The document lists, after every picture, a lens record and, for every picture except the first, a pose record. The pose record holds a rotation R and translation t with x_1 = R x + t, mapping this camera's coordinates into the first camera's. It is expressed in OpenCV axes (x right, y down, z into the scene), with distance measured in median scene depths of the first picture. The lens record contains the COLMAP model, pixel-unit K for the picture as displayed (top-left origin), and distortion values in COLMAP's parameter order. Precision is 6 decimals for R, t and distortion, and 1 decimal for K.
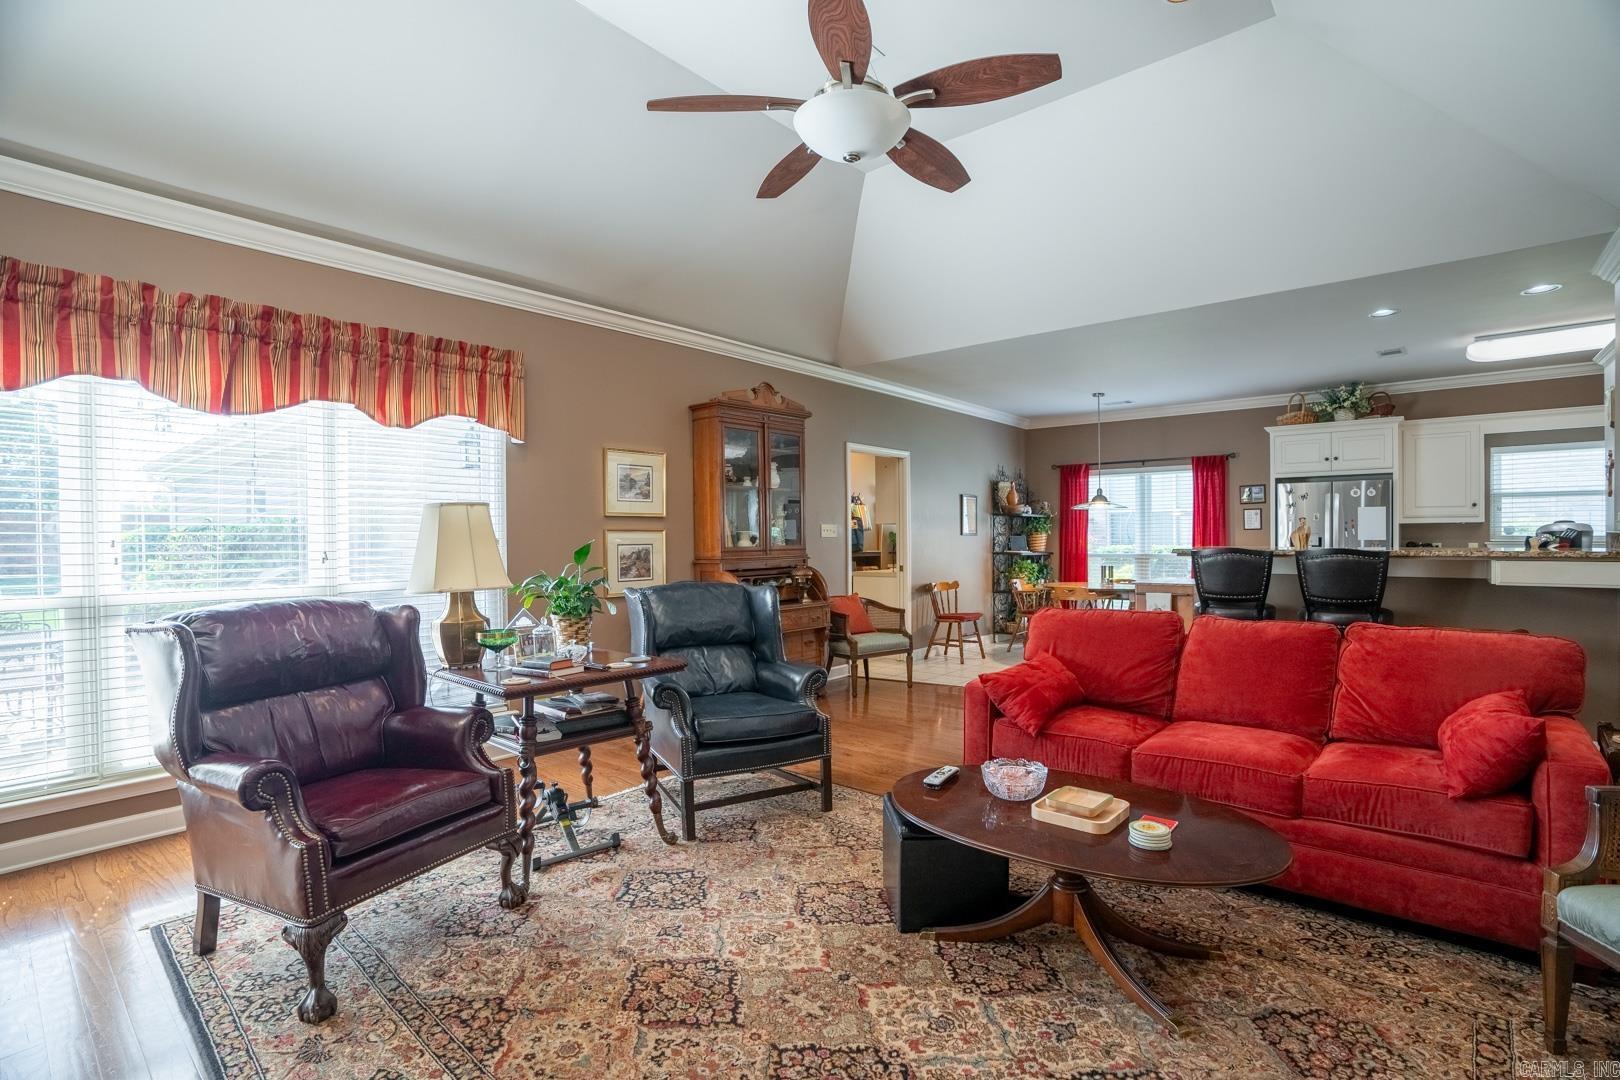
lens RADIAL K [[755.1, 0, 809.8], [0, 755.1, 542.7], [0, 0, 1]] dist [-0.066414, 0.024818]
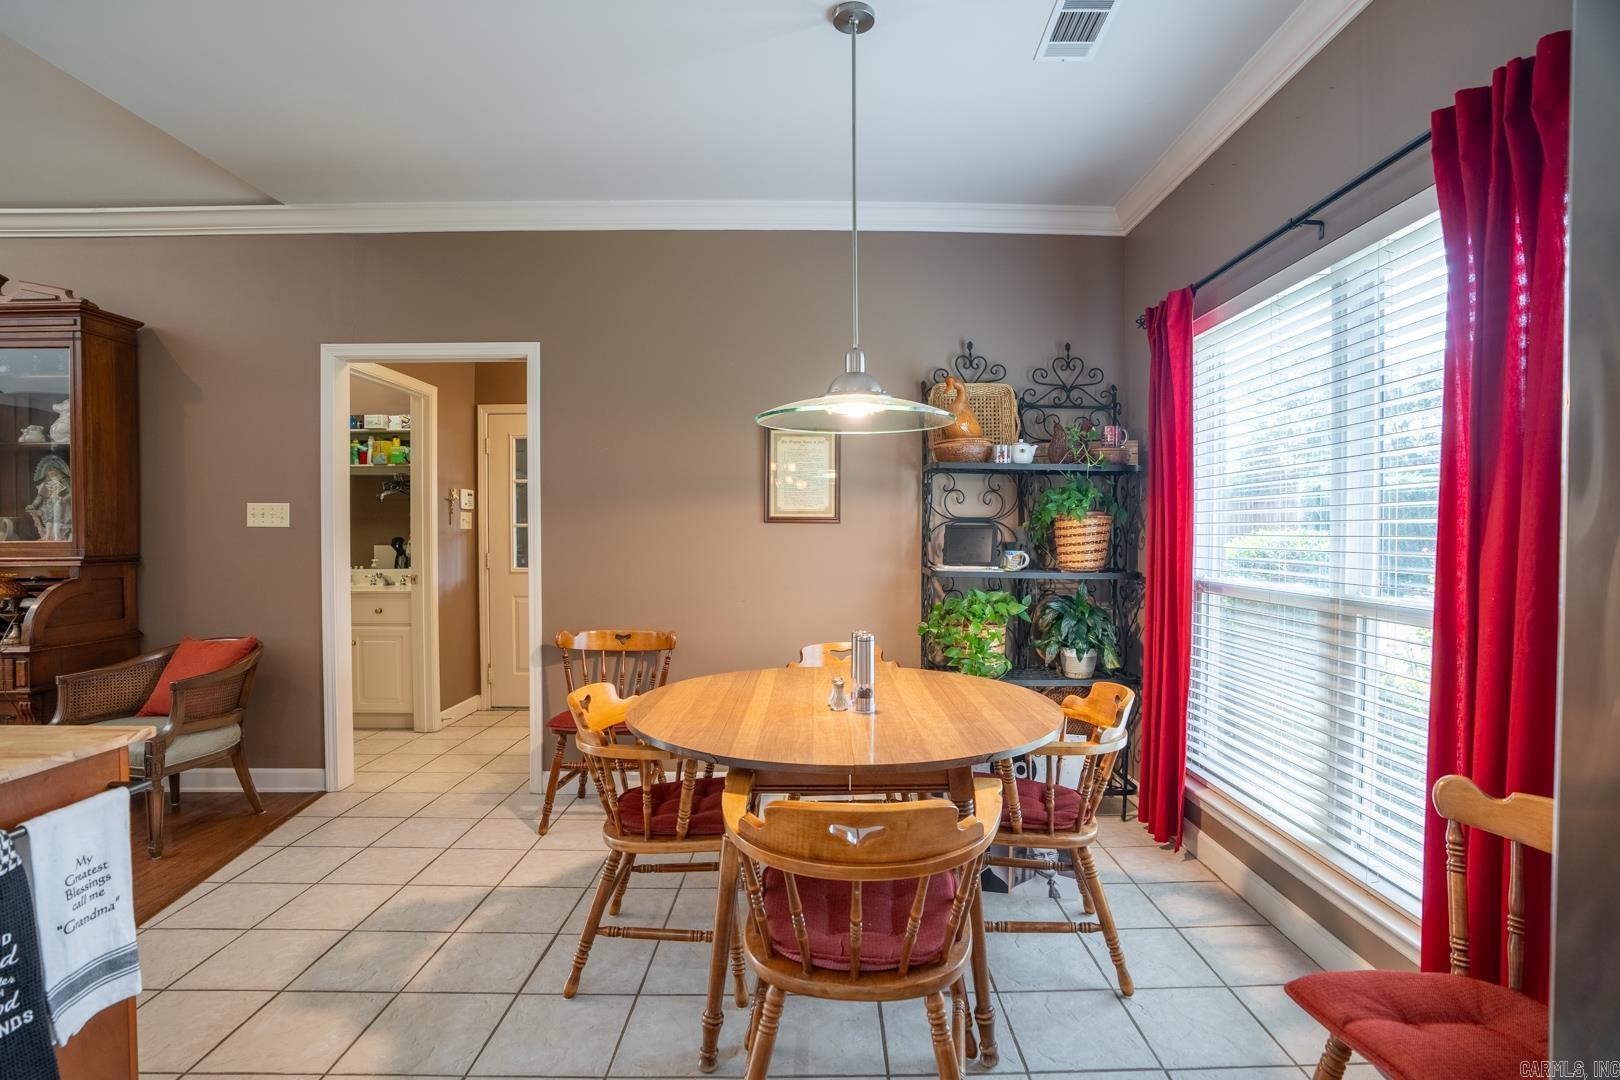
lens RADIAL K [[745.9, 0, 817.0], [0, 745.9, 531.7], [0, 0, 1]] dist [-0.055453, 0.020299]
pose [[0.667617, 0.004614, -0.744491, 0.577209], [-0.008421, 0.999964, -0.001353, -0.006300], [0.744458, 0.007173, 0.667631, 0.818045]]
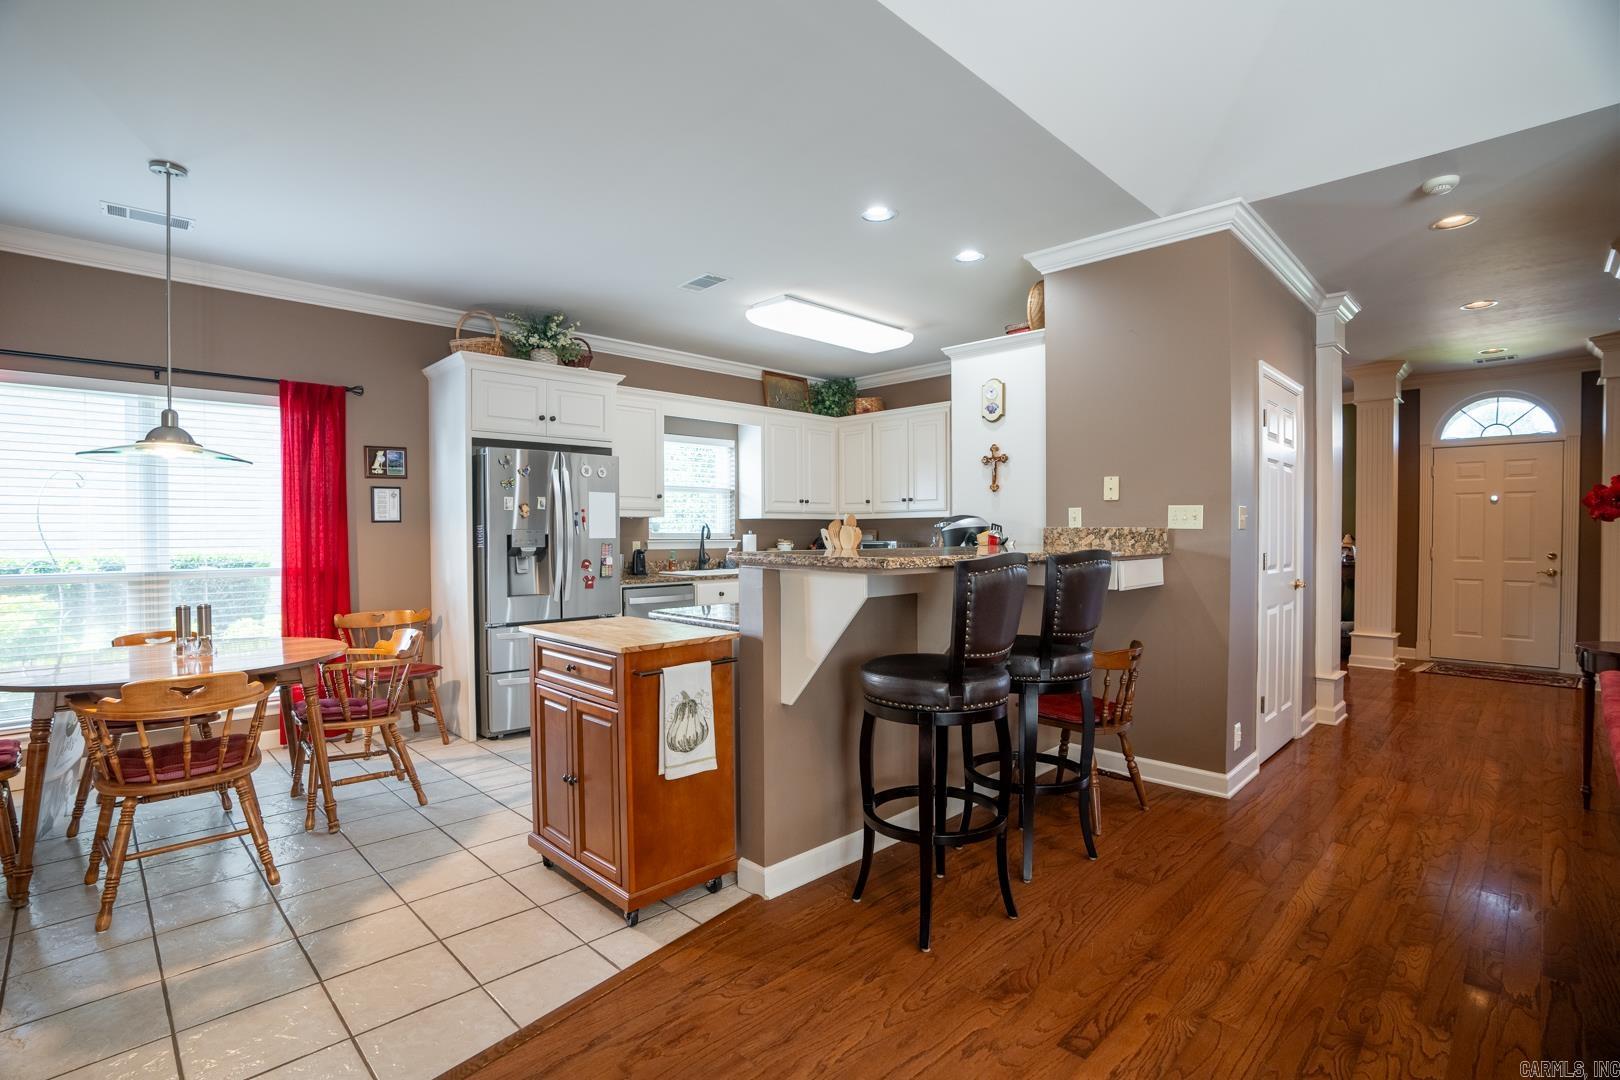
lens RADIAL K [[747.5, 0, 806.6], [0, 747.5, 542.5], [0, 0, 1]] dist [-0.065663, 0.023006]
pose [[0.068008, -0.010295, 0.997632, 0.037817], [0.012288, 0.999880, 0.009481, -0.003252], [-0.997609, 0.011614, 0.068126, 0.648660]]
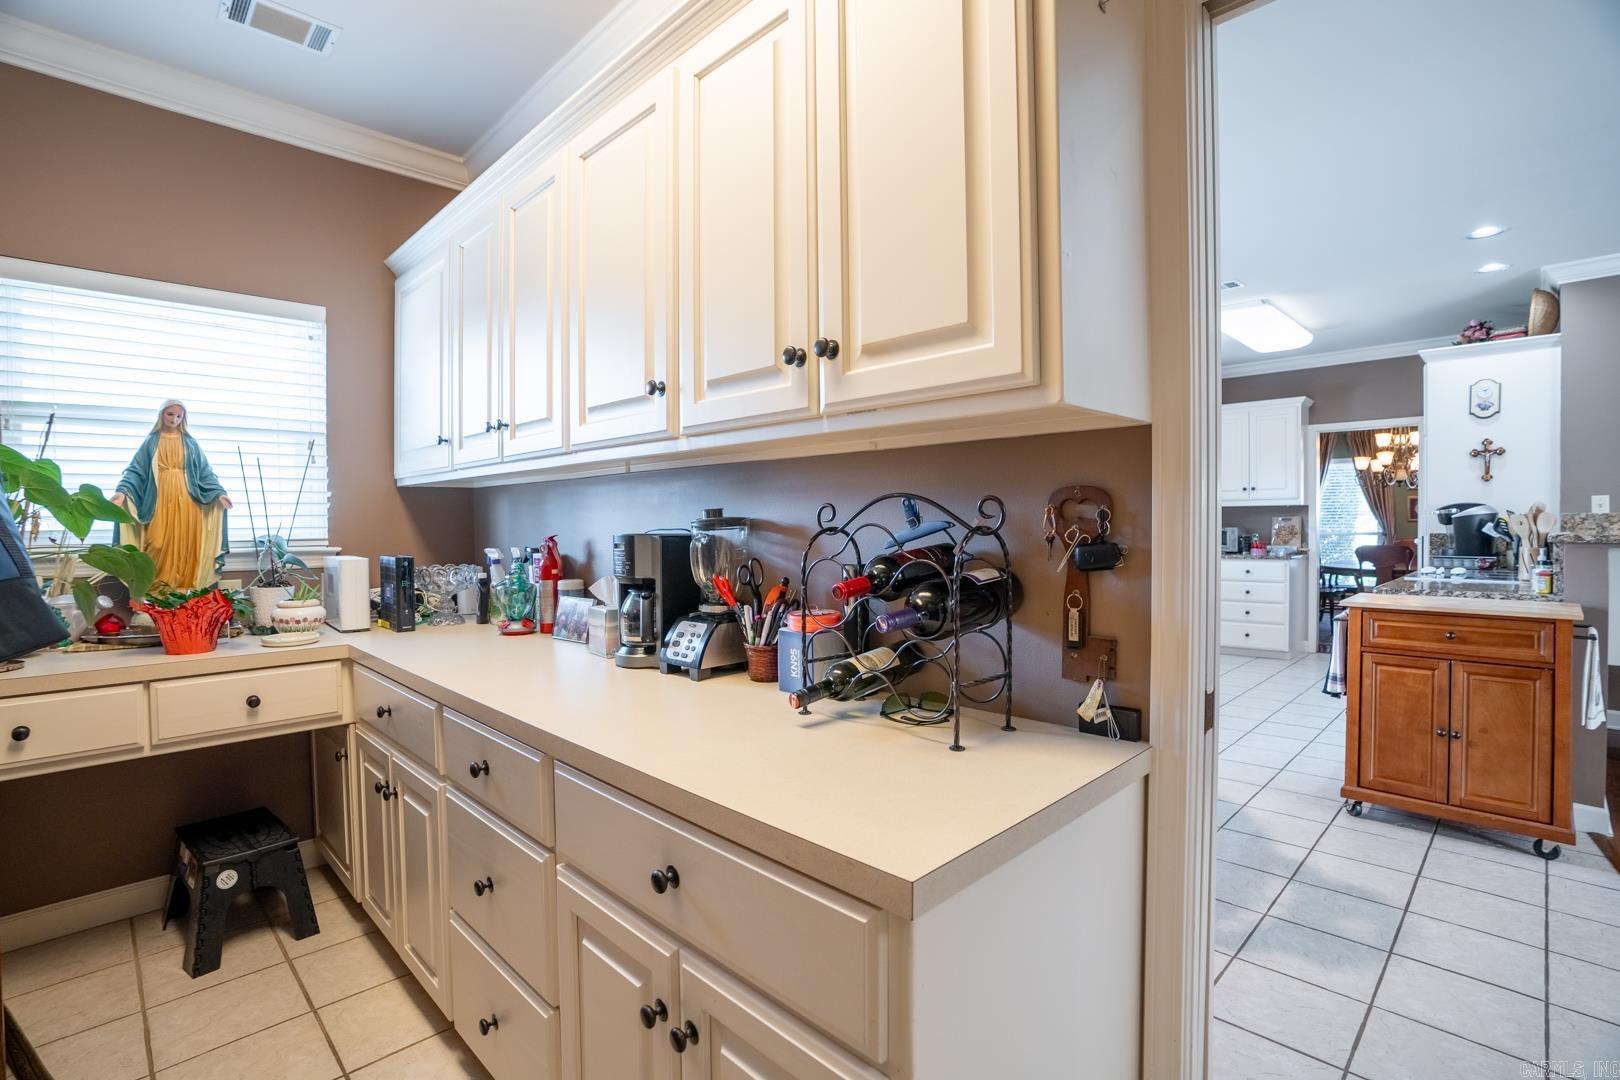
lens RADIAL K [[745.9, 0, 817.0], [0, 745.9, 531.7], [0, 0, 1]] dist [-0.055453, 0.020299]
pose [[0.064815, -0.010213, 0.997845, -0.027468], [0.016076, 0.999829, 0.009189, -0.007093], [-0.997768, 0.015446, 0.064968, 1.058766]]
